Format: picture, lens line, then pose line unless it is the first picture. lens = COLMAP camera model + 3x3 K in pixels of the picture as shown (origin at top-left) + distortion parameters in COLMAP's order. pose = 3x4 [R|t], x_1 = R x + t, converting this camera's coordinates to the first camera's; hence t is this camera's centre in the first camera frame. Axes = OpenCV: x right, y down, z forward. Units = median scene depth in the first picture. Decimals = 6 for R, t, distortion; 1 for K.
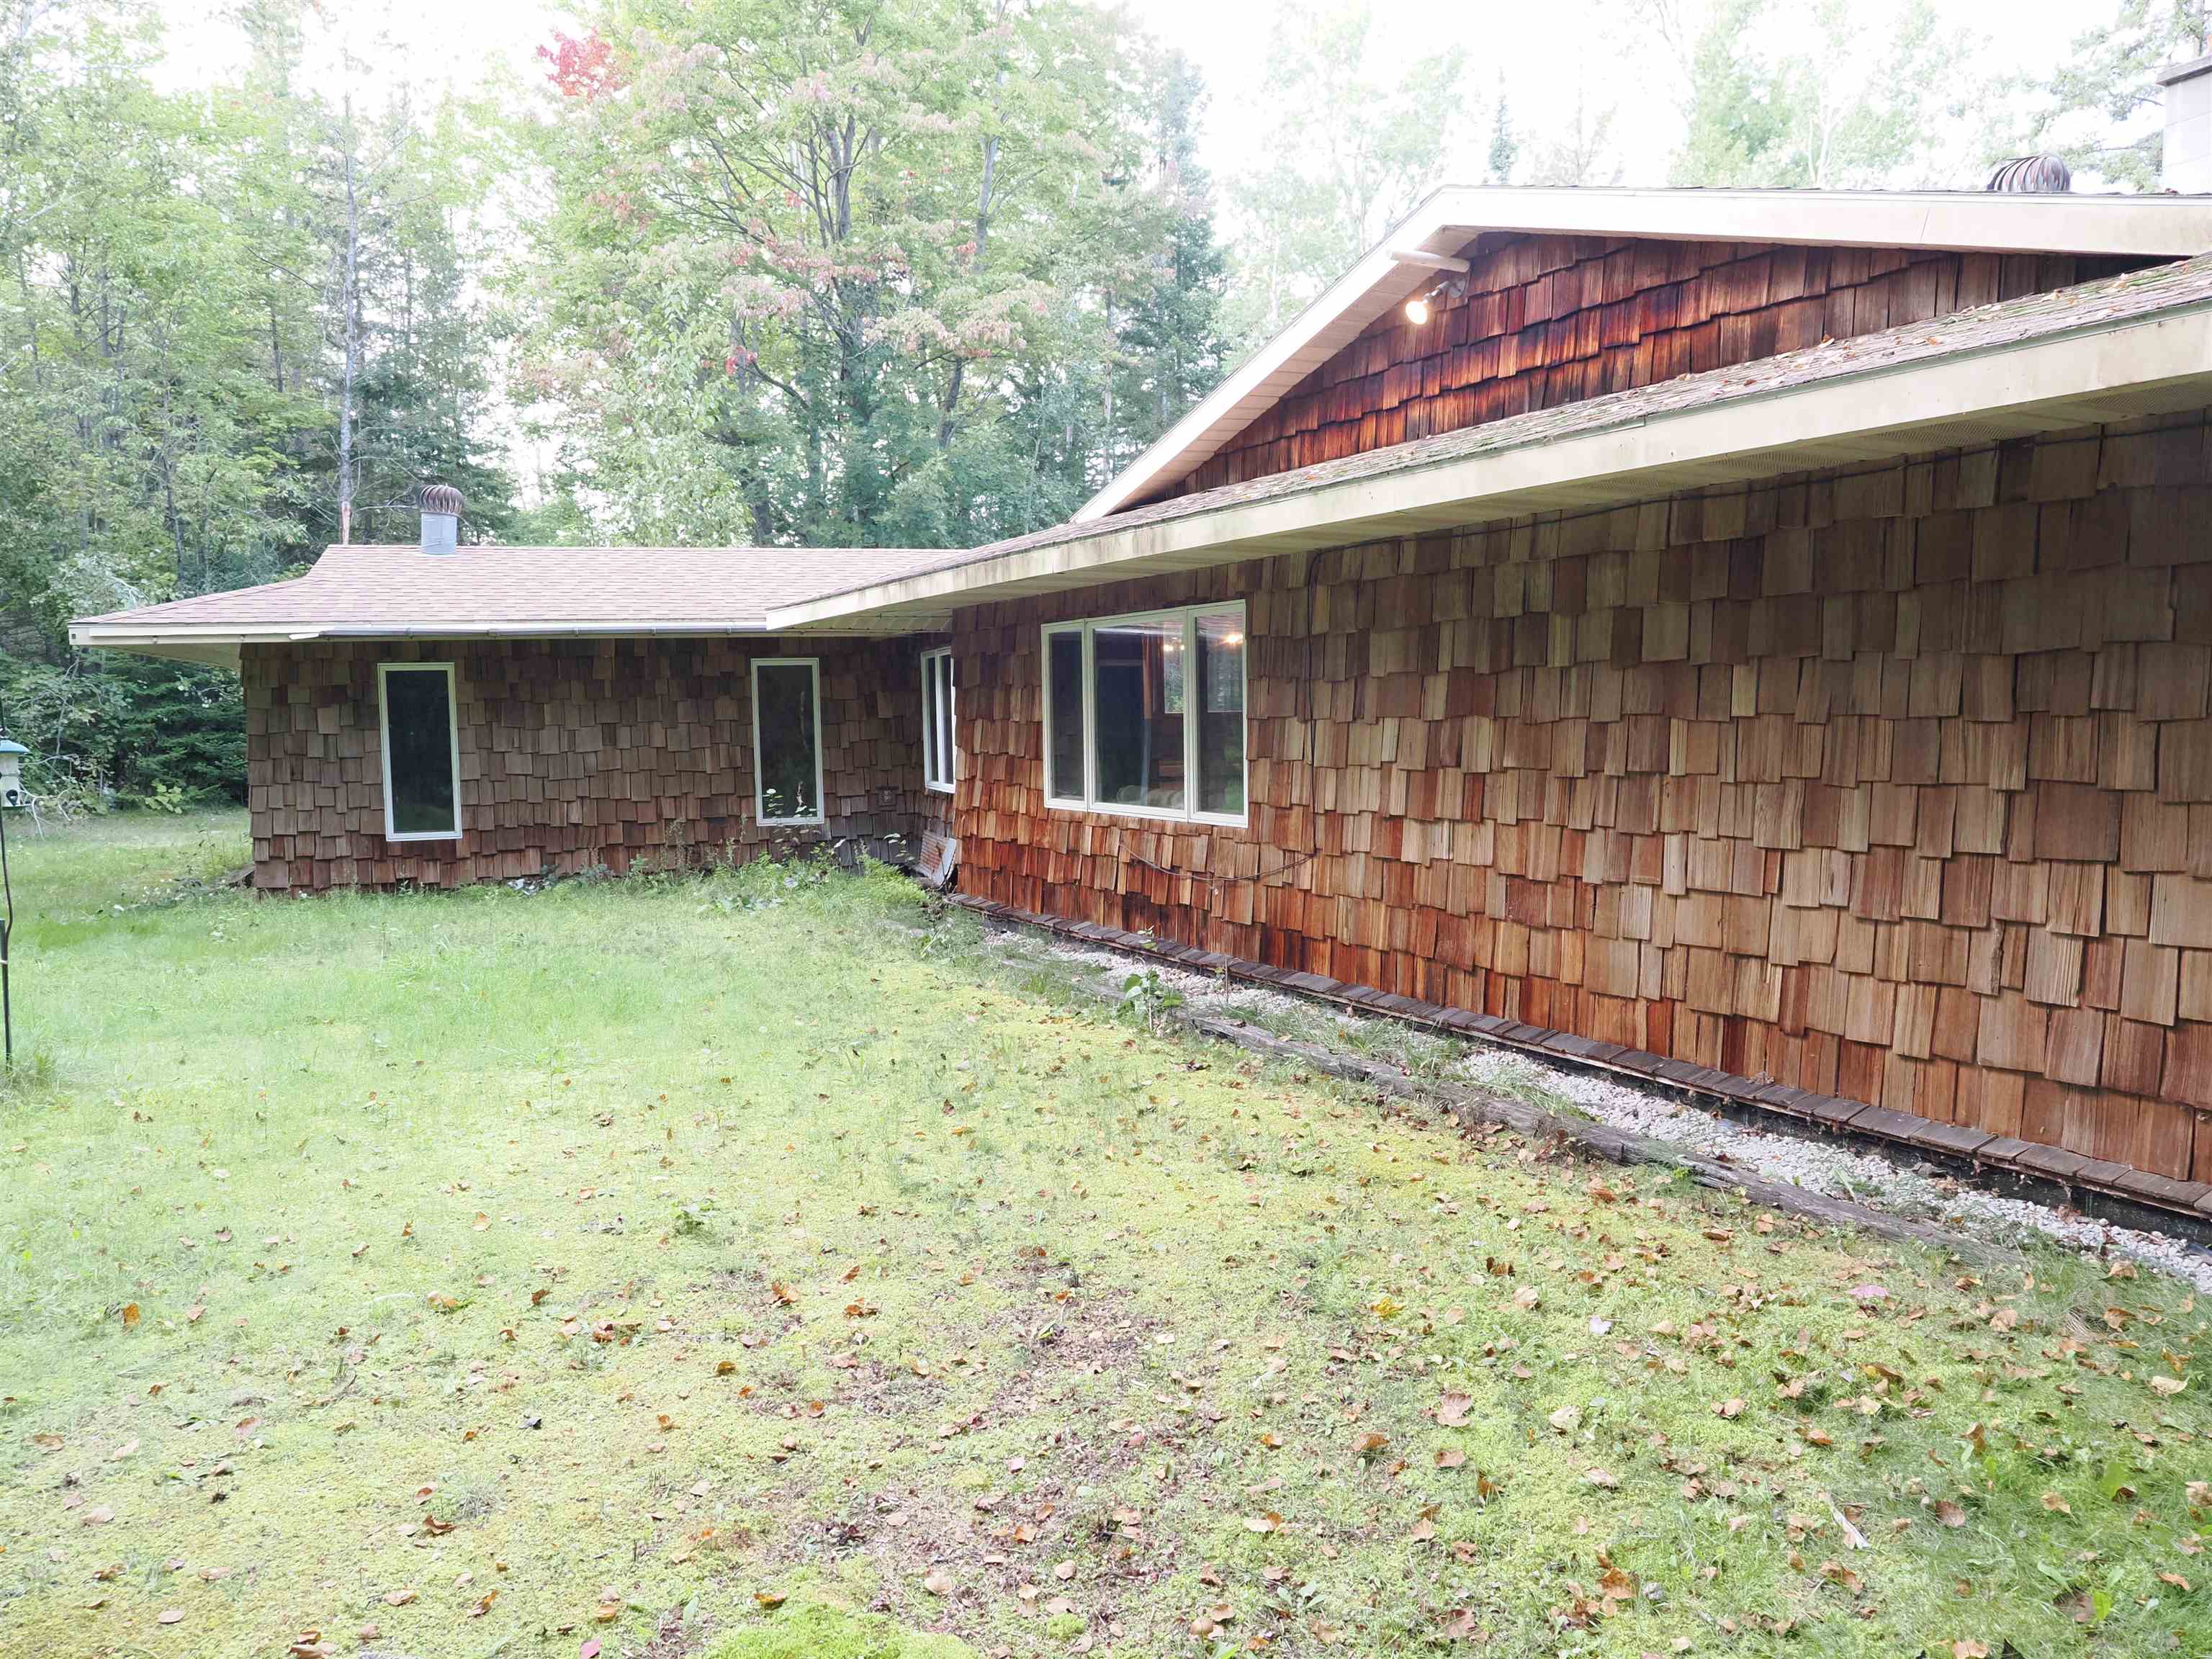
lens RADIAL K [[1583.4, 0, 1106.0], [0, 1583.4, 829.5], [0, 0, 1]] dist [-0.048851, 0.031775]
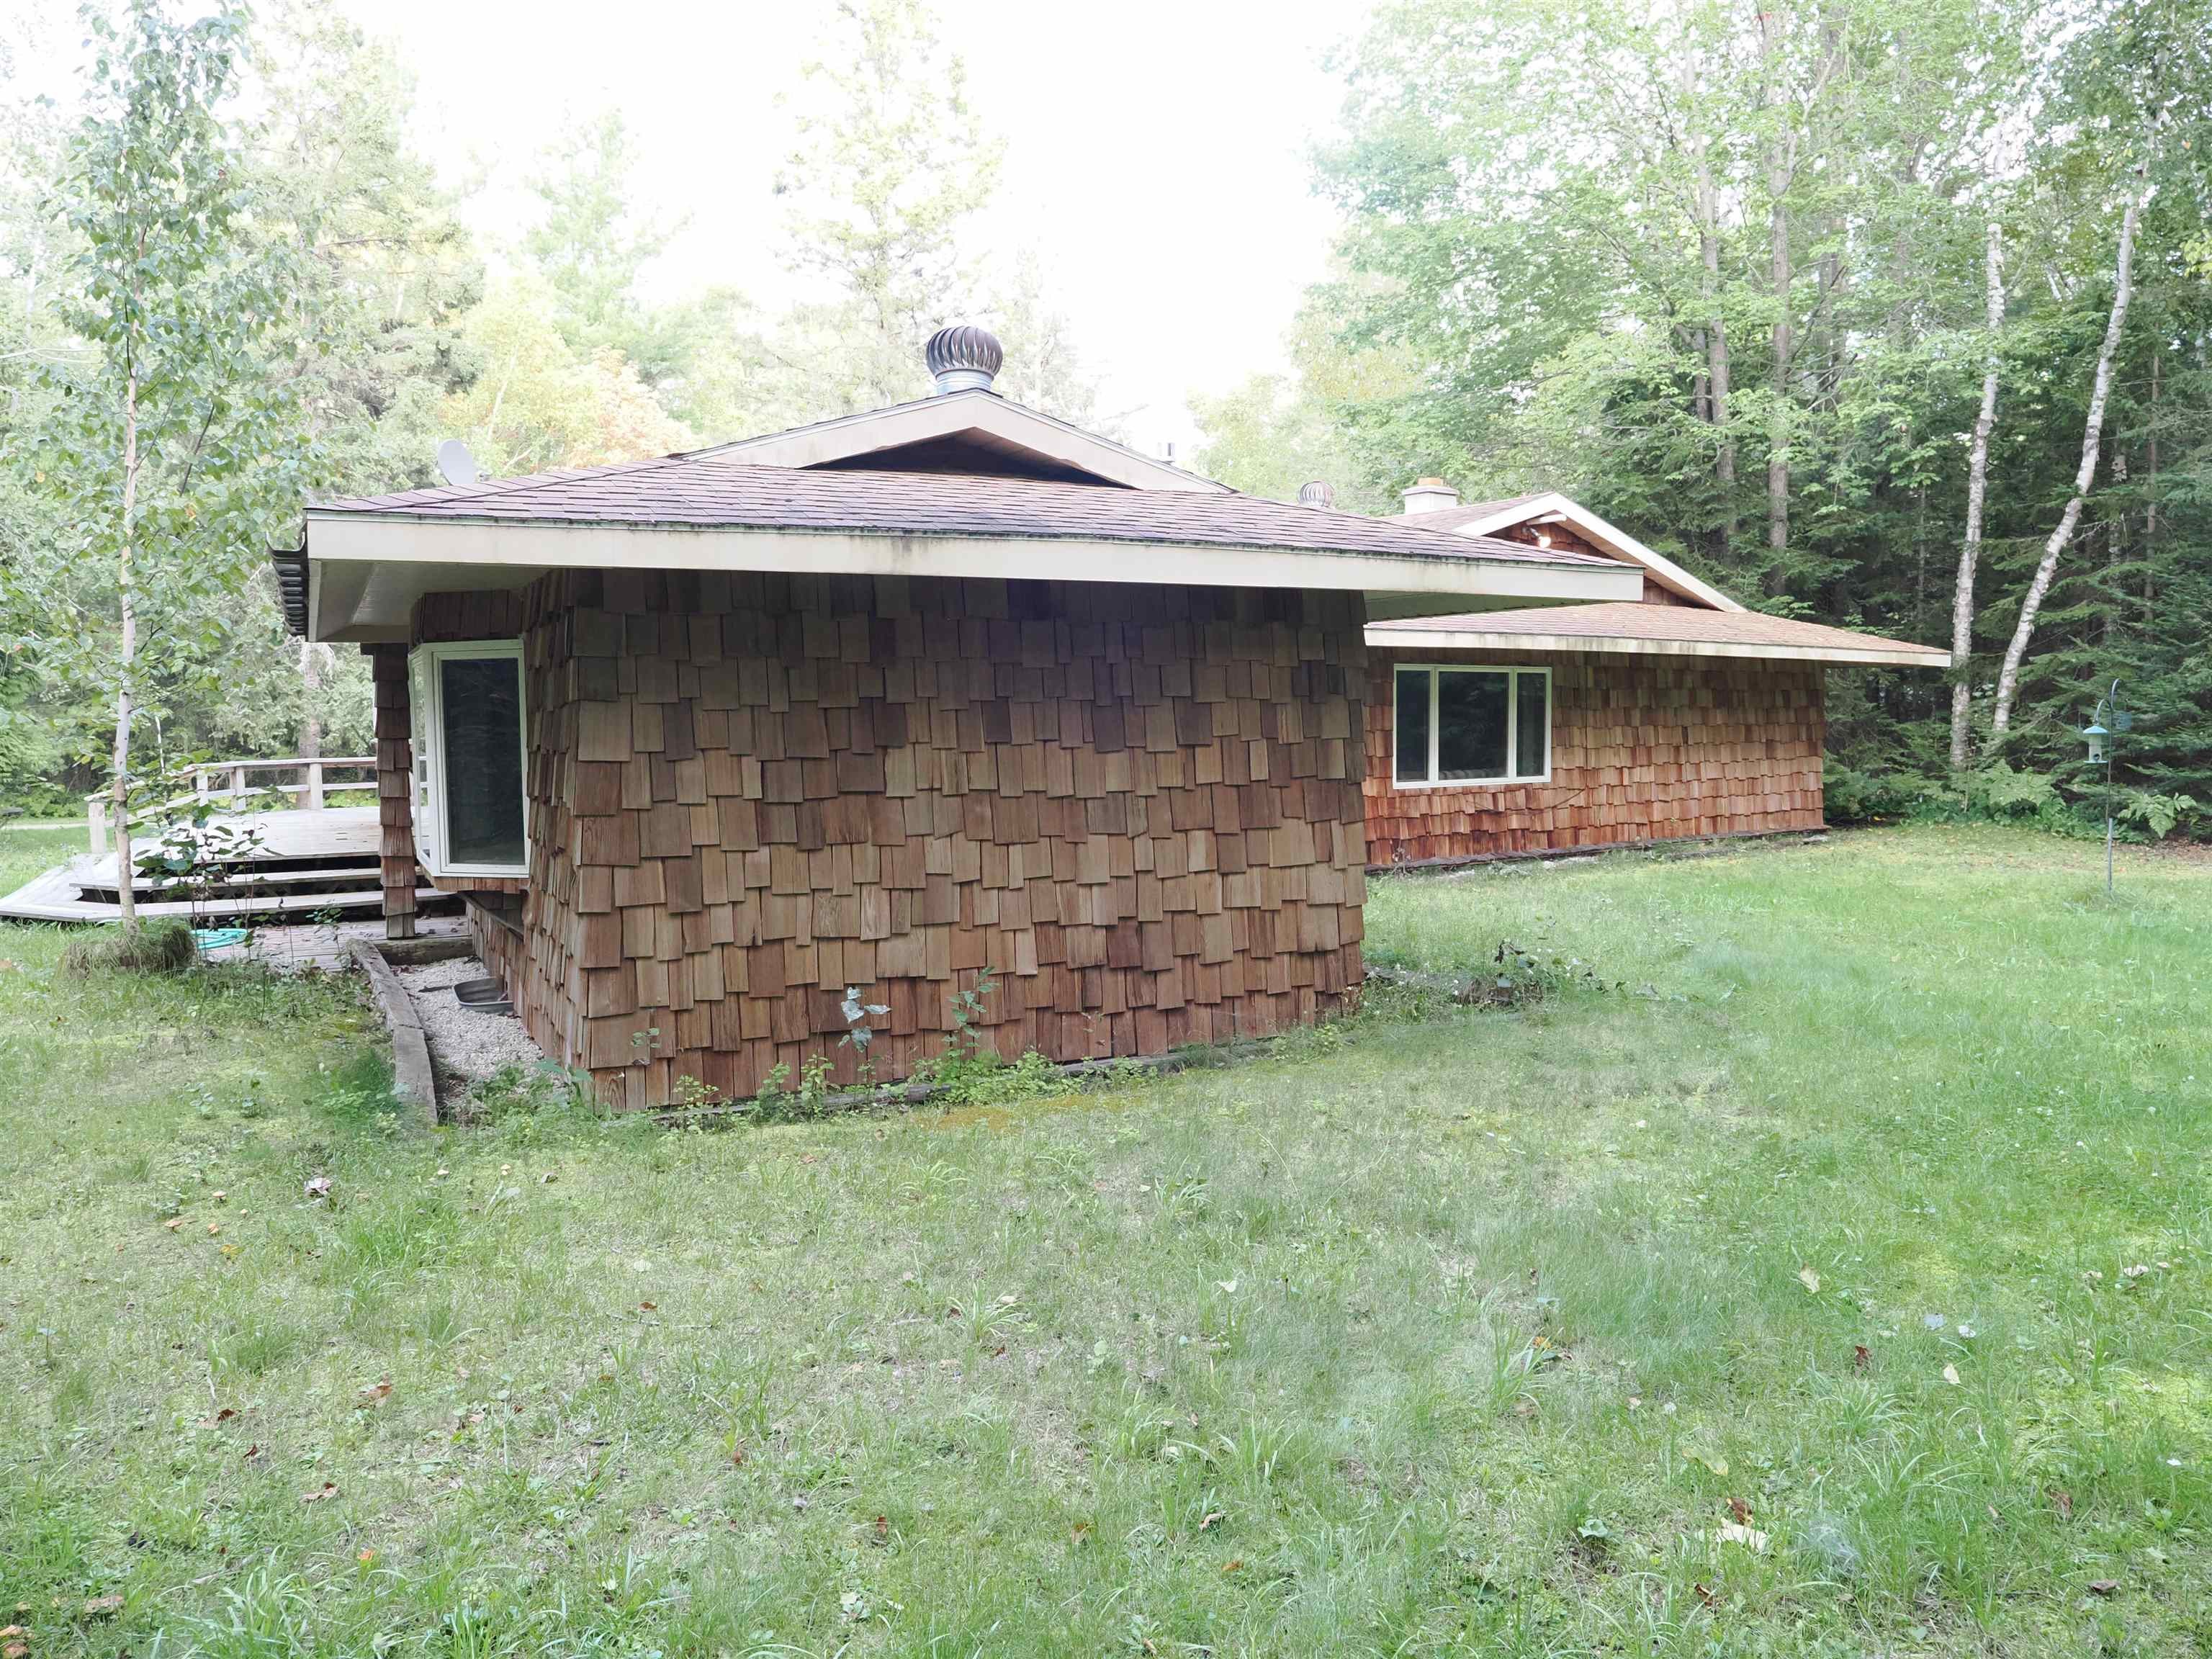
lens RADIAL K [[1583.4, 0, 1106.0], [0, 1583.4, 829.5], [0, 0, 1]] dist [-0.048851, 0.031775]
pose [[-0.156154, -0.053750, 0.986269, -1.675792], [0.078148, 0.994716, 0.066583, -0.110310], [-0.984636, 0.087472, -0.151129, 1.749135]]
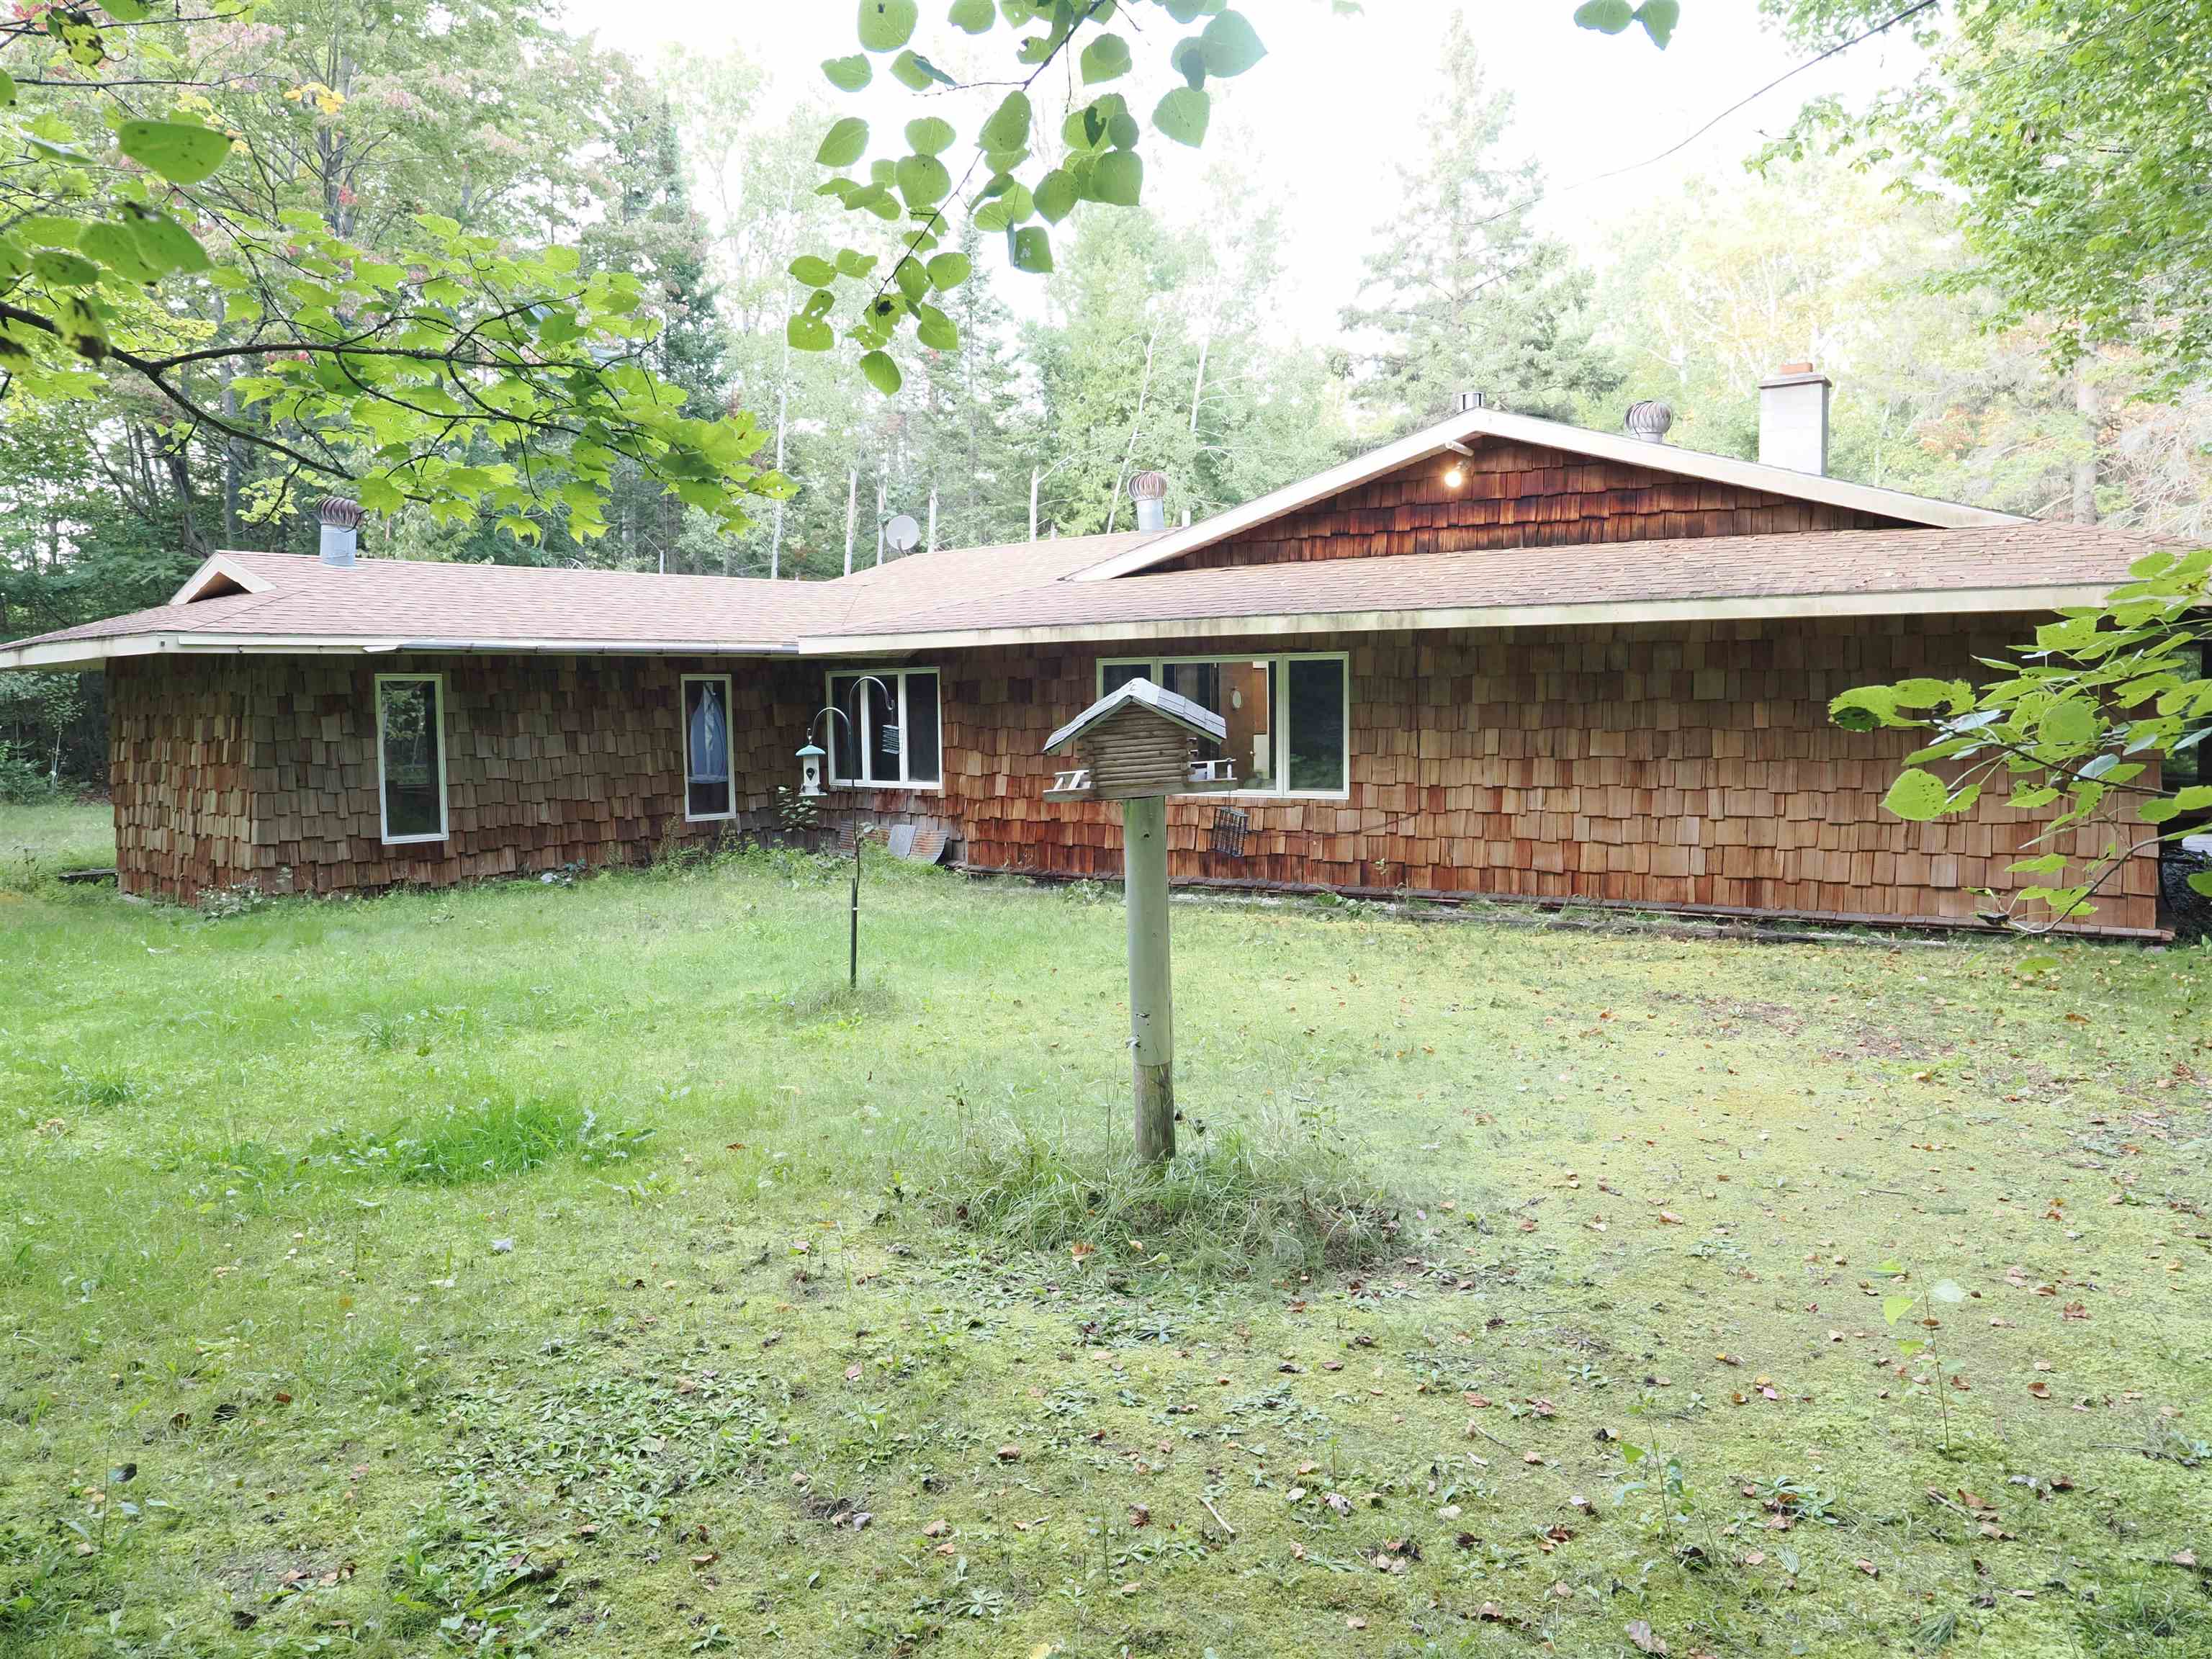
lens RADIAL K [[1583.4, 0, 1106.0], [0, 1583.4, 829.5], [0, 0, 1]] dist [-0.048851, 0.031775]
pose [[0.870896, -0.030783, 0.490502, -0.827719], [0.032843, 0.999451, 0.004409, 0.013113], [-0.490369, 0.012270, 0.871429, -0.215955]]
